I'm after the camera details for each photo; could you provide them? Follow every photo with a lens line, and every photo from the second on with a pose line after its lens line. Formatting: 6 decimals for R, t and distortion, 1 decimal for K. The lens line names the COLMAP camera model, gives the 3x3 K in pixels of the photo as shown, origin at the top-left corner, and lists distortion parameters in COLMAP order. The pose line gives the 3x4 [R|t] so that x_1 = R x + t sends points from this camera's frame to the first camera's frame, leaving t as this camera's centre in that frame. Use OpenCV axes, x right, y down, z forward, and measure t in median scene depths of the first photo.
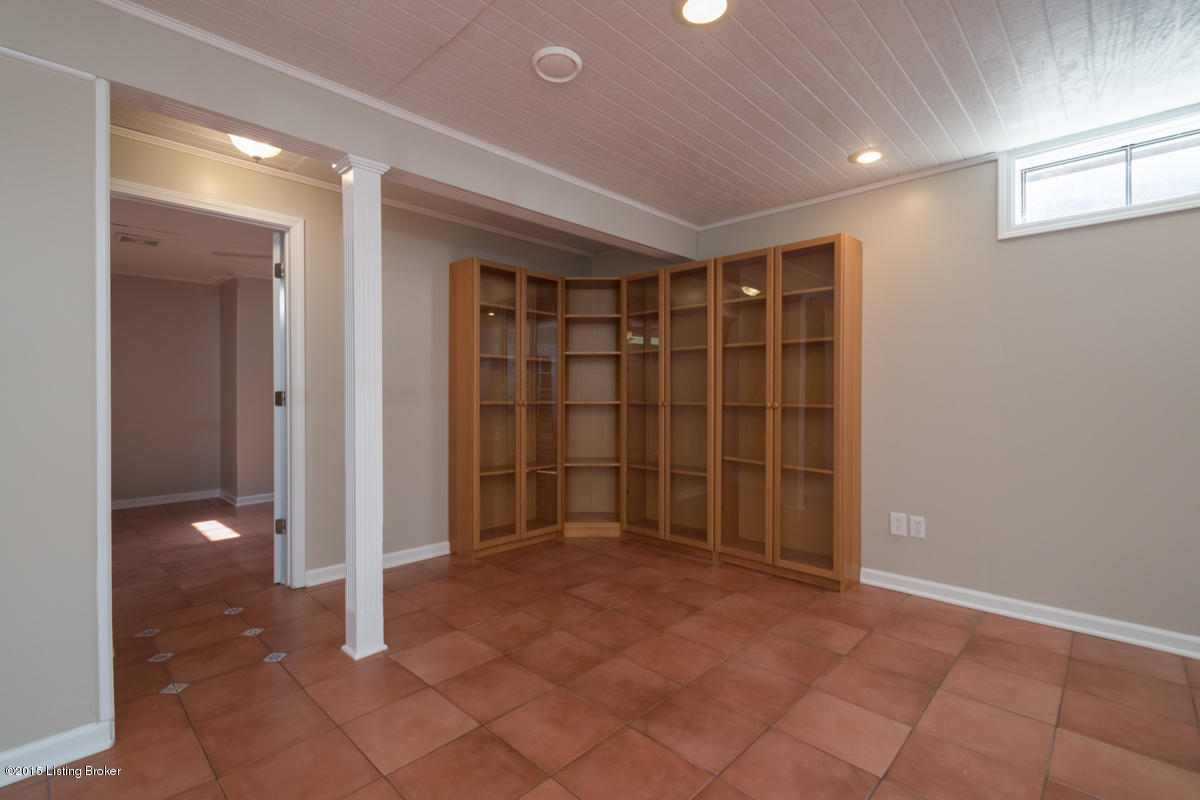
lens RADIAL K [[542.2, 0, 600.0], [0, 542.2, 400.0], [0, 0, 1]] dist [0.000846, 0.000174]
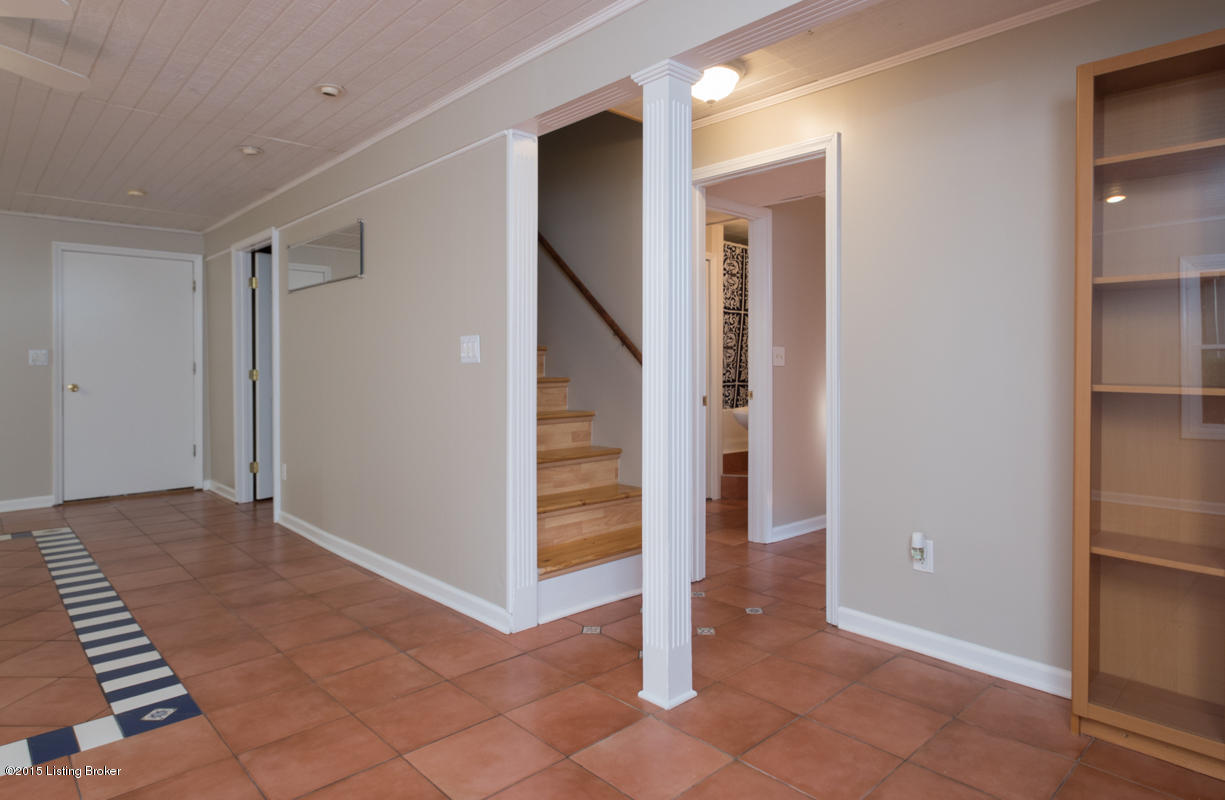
lens RADIAL K [[692.5, 0, 612.5], [0, 692.5, 400.0], [0, 0, 1]] dist [0.000140, 0.000074]
pose [[-0.054307, 0.049963, -0.997274, 0.468533], [-0.013685, 0.998616, 0.050775, -0.014999], [0.998431, 0.016406, -0.053548, 0.831273]]
